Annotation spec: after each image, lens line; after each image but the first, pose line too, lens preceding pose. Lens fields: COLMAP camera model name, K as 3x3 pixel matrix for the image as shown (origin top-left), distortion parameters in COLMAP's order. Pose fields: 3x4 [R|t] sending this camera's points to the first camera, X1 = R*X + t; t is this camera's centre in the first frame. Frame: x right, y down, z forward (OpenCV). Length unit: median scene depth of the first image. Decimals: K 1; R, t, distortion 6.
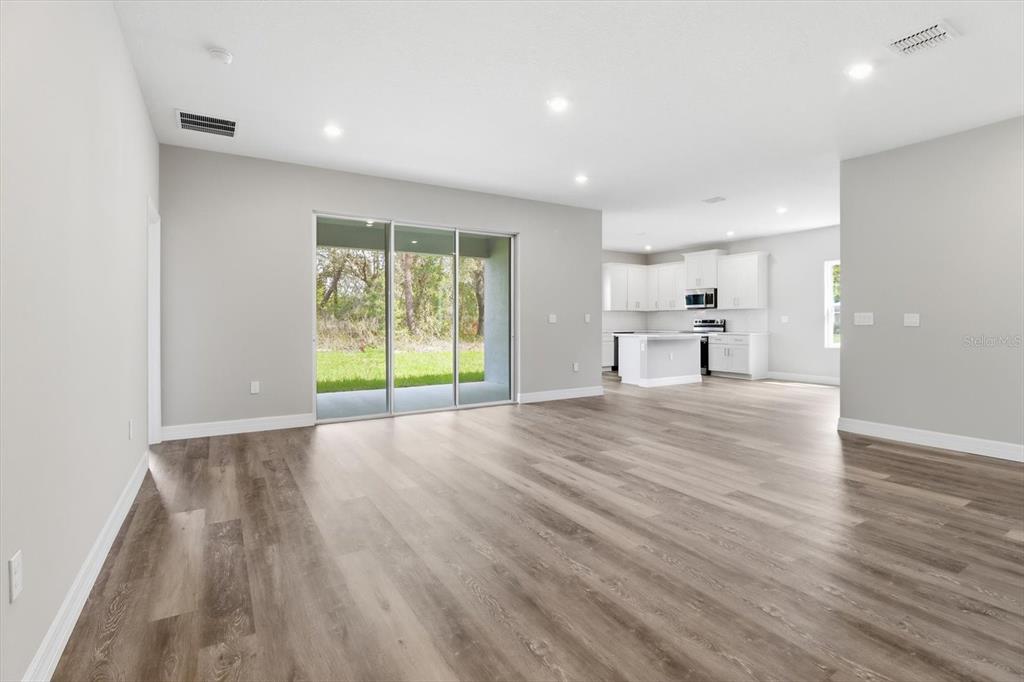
lens RADIAL K [[480.1, 0, 510.1], [0, 480.1, 326.7], [0, 0, 1]] dist [-0.000485, -0.014503]
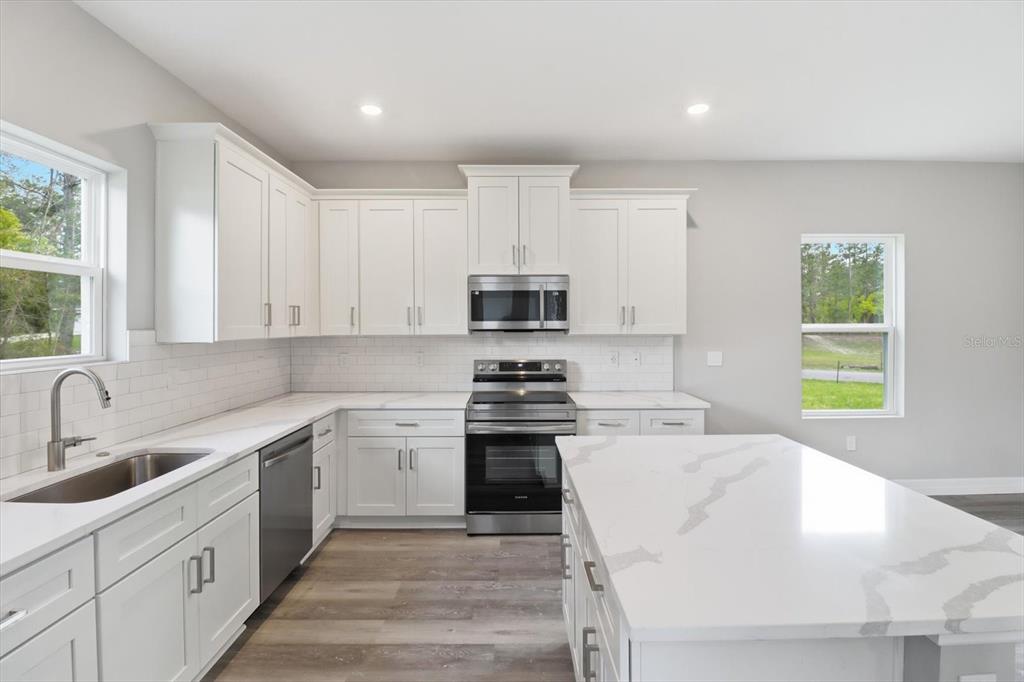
lens RADIAL K [[480.1, 0, 510.1], [0, 480.1, 326.7], [0, 0, 1]] dist [-0.000485, -0.014503]
pose [[0.518858, -0.005632, 0.854842, 0.105775], [0.014516, 0.999892, -0.002224, -0.044488], [-0.854737, 0.013563, 0.518883, 0.895150]]
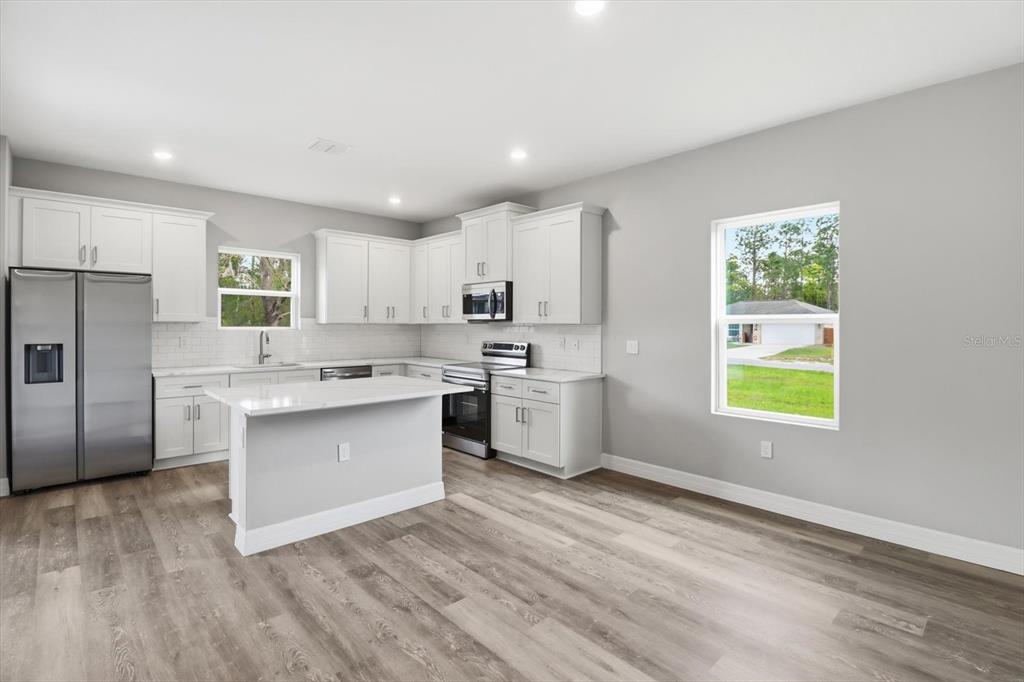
lens RADIAL K [[489.0, 0, 509.4], [0, 489.0, 326.7], [0, 0, 1]] dist [-0.022891, -0.000269]
pose [[0.978632, 0.004640, 0.205567, 0.341271], [-0.002755, 0.999952, -0.009452, -0.029821], [-0.205601, 0.008684, 0.978597, 0.530038]]
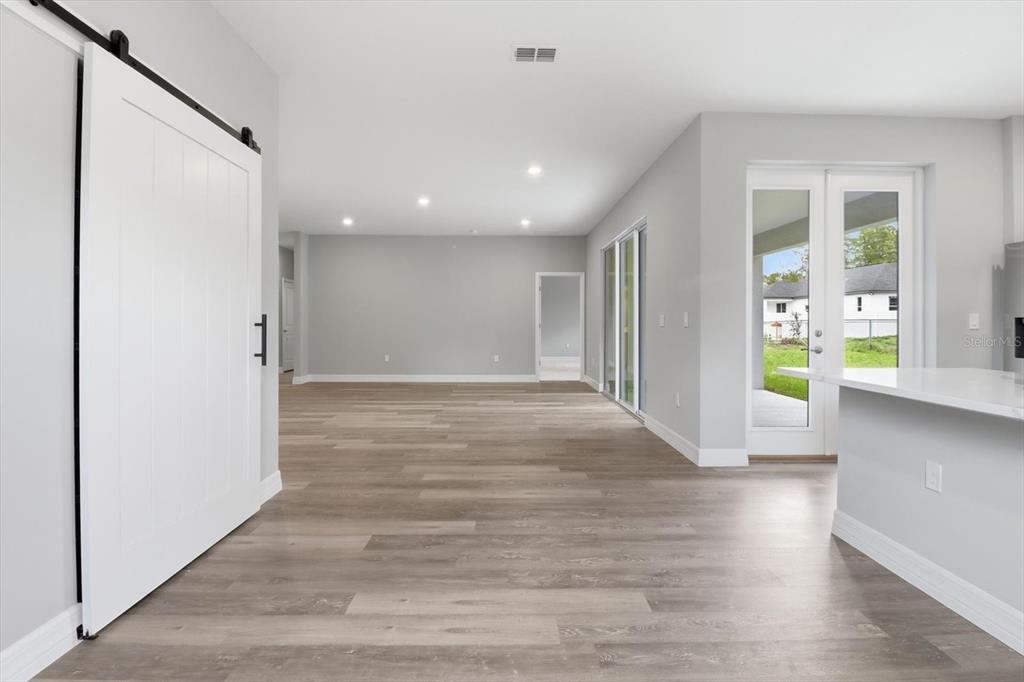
lens RADIAL K [[480.1, 0, 510.1], [0, 480.1, 326.7], [0, 0, 1]] dist [-0.000485, -0.014503]
pose [[-0.506995, 0.008431, -0.861908, 0.573418], [-0.010694, 0.999814, 0.016071, -0.012230], [0.861883, 0.017365, -0.506811, 0.832517]]
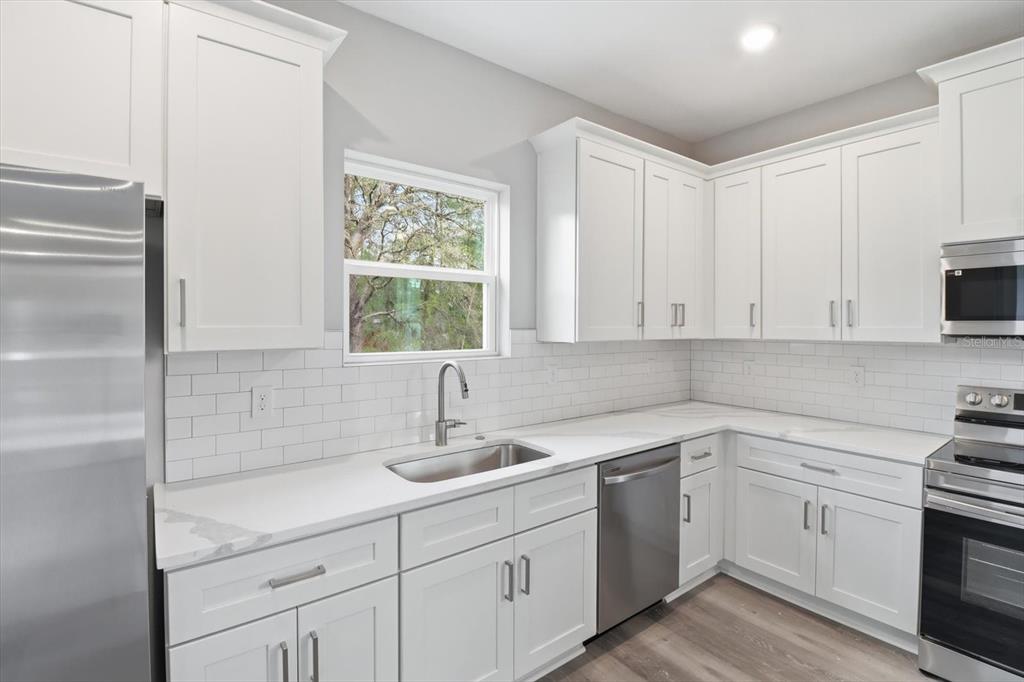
lens RADIAL K [[480.1, 0, 510.1], [0, 480.1, 326.7], [0, 0, 1]] dist [-0.000485, -0.014503]
pose [[0.994189, 0.001516, 0.107642, 0.181630], [-0.000649, 0.999967, -0.008090, -0.045403], [-0.107650, 0.007973, 0.994157, 0.915311]]
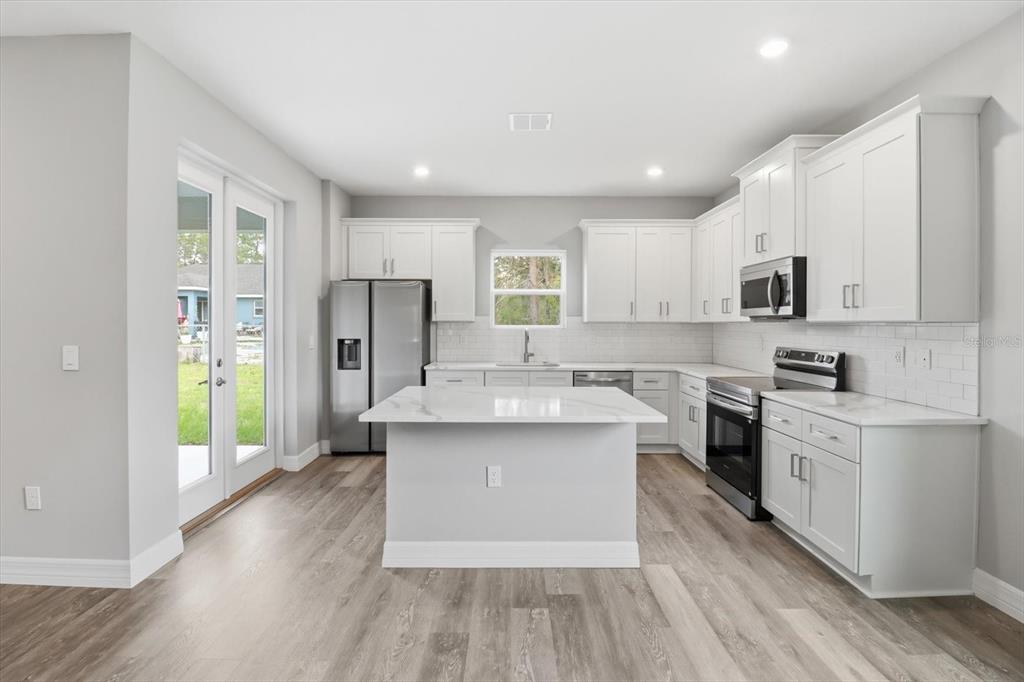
lens RADIAL K [[480.1, 0, 510.1], [0, 480.1, 326.7], [0, 0, 1]] dist [-0.000485, -0.014503]
pose [[0.856162, 0.007934, -0.516646, 0.450372], [-0.010529, 0.999942, -0.002093, -0.031678], [0.516600, 0.007232, 0.856196, 0.653201]]
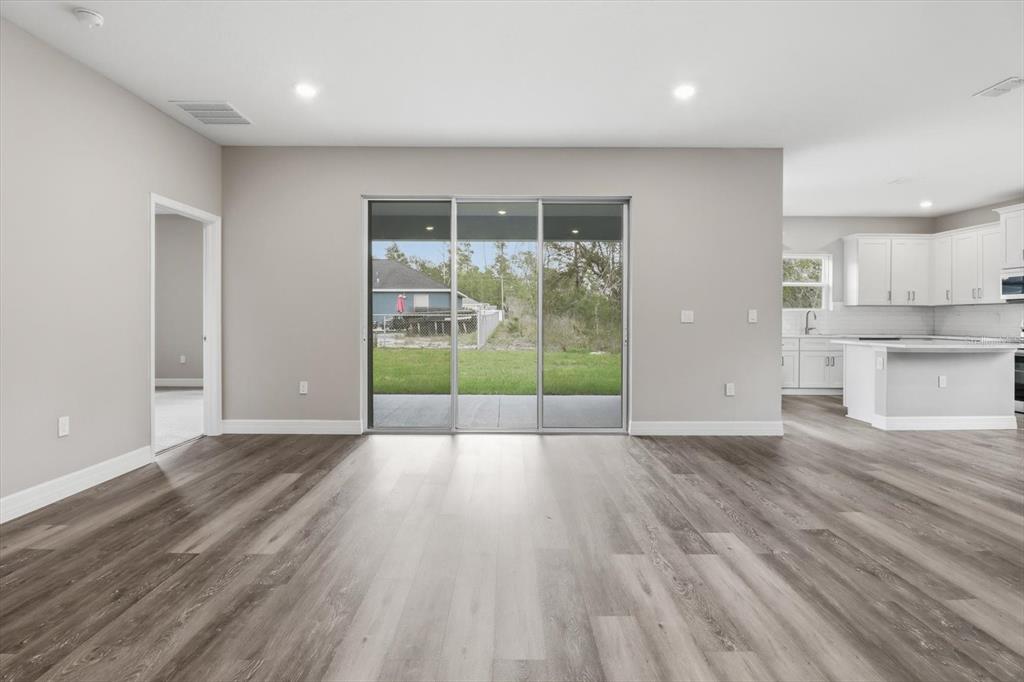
lens RADIAL K [[480.1, 0, 510.1], [0, 480.1, 326.7], [0, 0, 1]] dist [-0.000485, -0.014503]
pose [[0.856462, 0.011321, -0.516086, 0.161369], [-0.010035, 0.999936, 0.005282, -0.002352], [0.516113, 0.000655, 0.856520, 0.202908]]
